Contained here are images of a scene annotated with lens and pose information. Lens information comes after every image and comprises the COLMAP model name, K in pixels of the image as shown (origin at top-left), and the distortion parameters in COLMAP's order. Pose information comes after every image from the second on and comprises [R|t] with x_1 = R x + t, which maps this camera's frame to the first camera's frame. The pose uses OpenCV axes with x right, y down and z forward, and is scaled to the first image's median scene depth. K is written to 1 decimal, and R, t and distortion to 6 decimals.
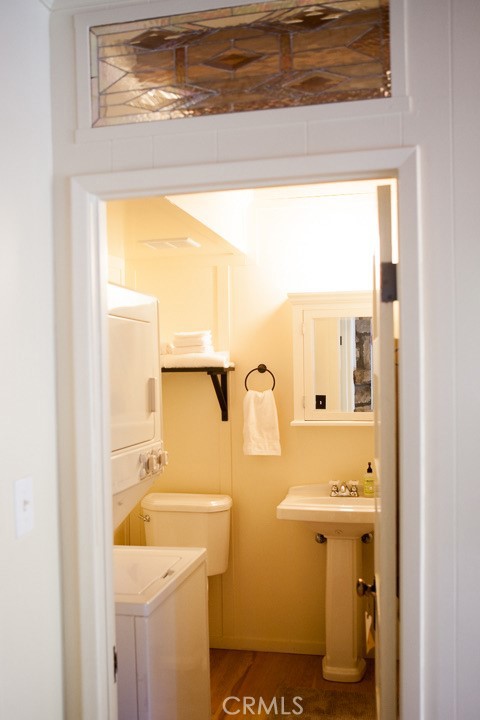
lens RADIAL K [[728.4, 0, 240.0], [0, 728.4, 360.0], [0, 0, 1]] dist [-0.112127, 0.011057]
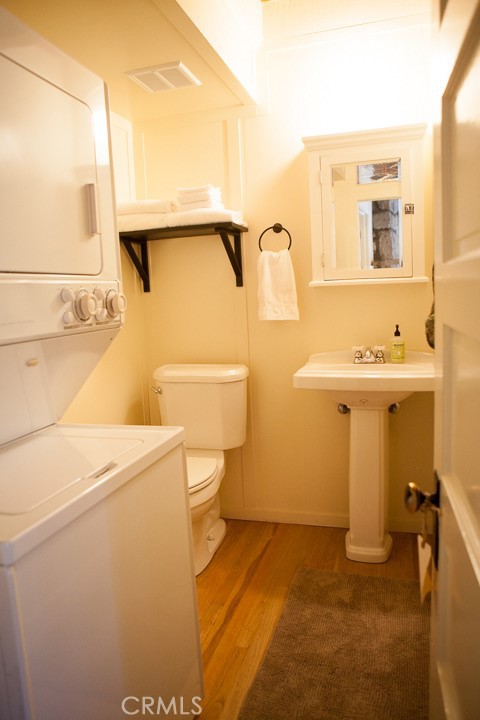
lens RADIAL K [[497.9, 0, 259.7], [0, 497.9, 357.3], [0, 0, 1]] dist [-0.113686, 0.000832]
pose [[0.998138, -0.020112, -0.057579, 0.042410], [0.028178, 0.989336, 0.142896, 0.087807], [0.054091, -0.144253, 0.988061, 0.375272]]
